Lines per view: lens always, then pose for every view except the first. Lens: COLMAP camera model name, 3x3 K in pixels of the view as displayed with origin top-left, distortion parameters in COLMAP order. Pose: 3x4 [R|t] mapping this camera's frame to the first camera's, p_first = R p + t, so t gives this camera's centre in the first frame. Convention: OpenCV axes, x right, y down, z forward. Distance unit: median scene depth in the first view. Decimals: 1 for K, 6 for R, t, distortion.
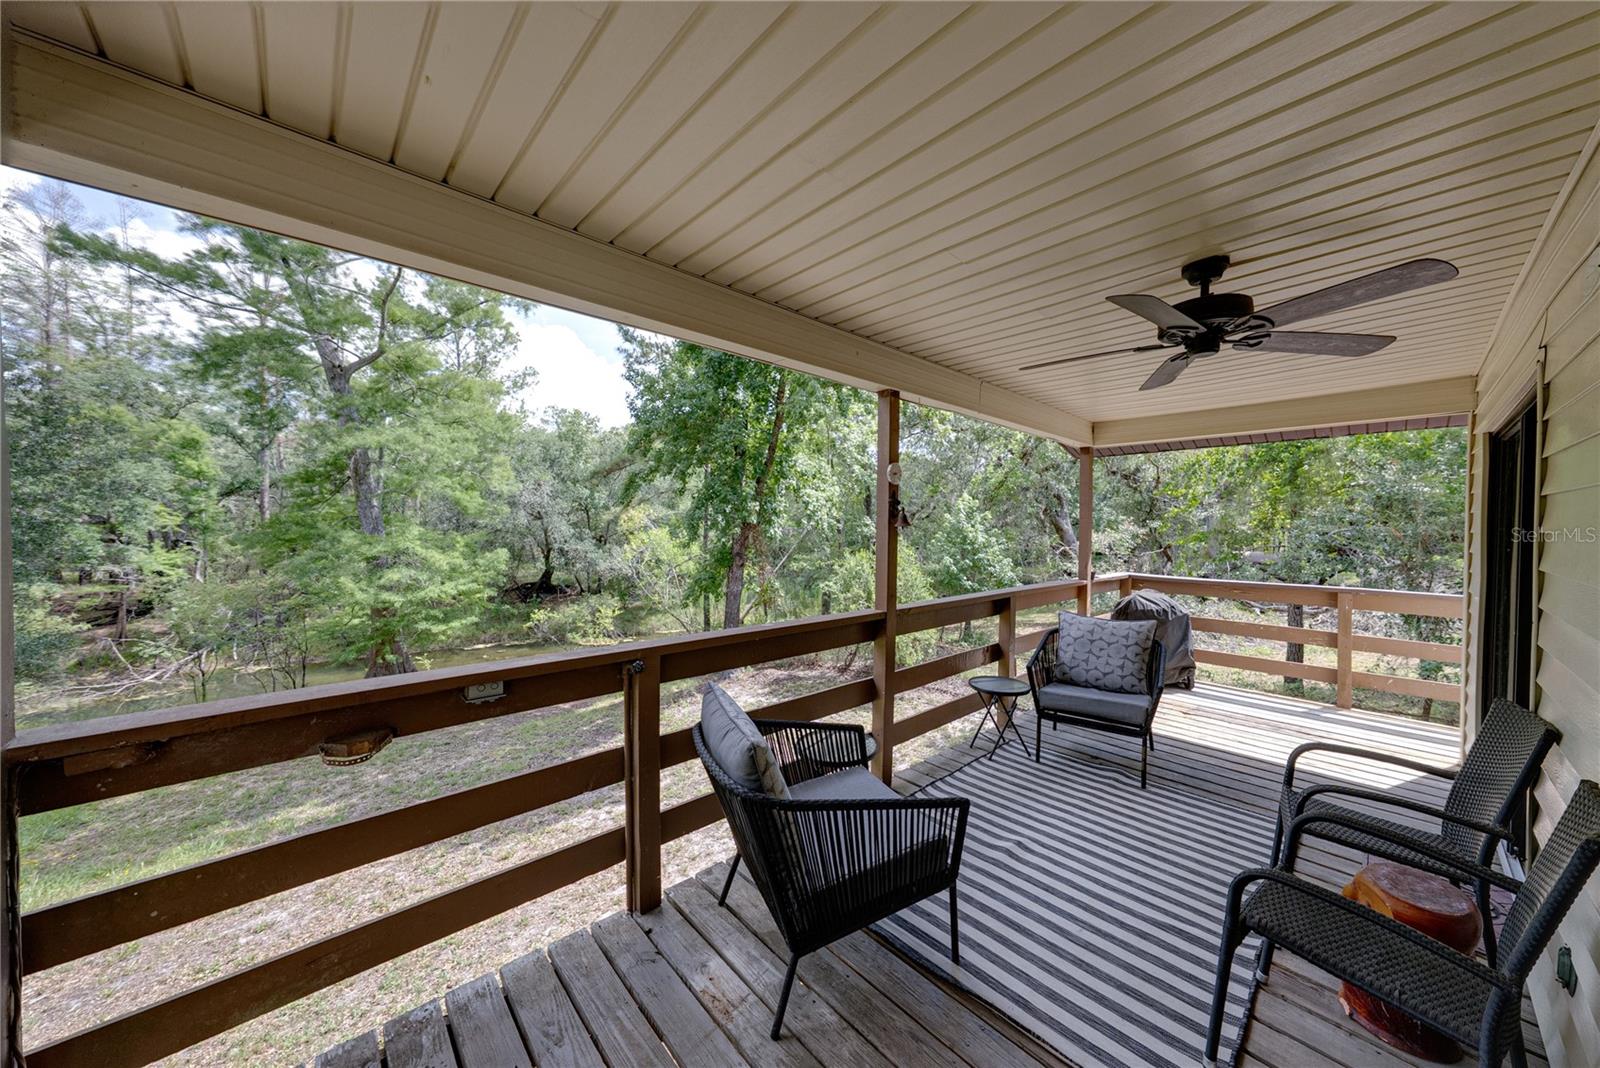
lens RADIAL K [[639.0, 0, 840.1], [0, 639.0, 539.5], [0, 0, 1]] dist [0.000543, -0.000053]
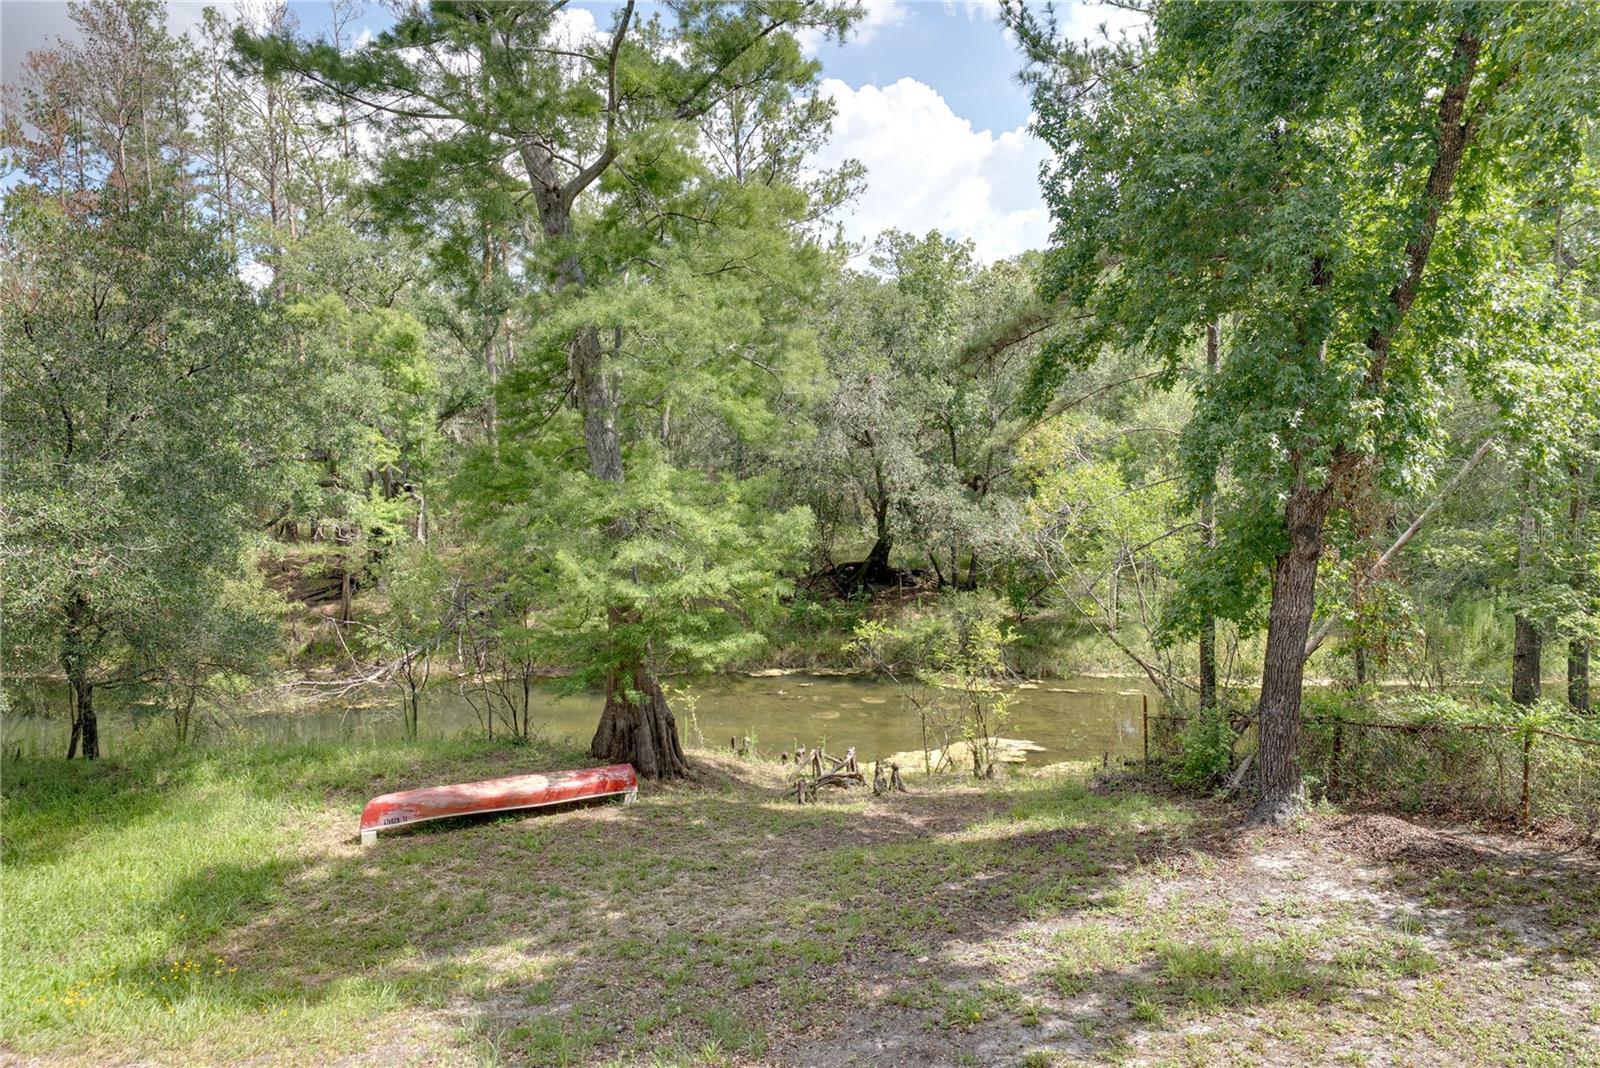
lens RADIAL K [[1063.2, 0, 829.5], [0, 1063.2, 537.2], [0, 0, 1]] dist [0.007903, -0.003284]
pose [[0.887045, 0.025467, -0.460980, -0.090112], [0.004628, 0.997937, 0.064037, -0.013446], [0.461660, -0.058937, 0.885097, 0.200553]]
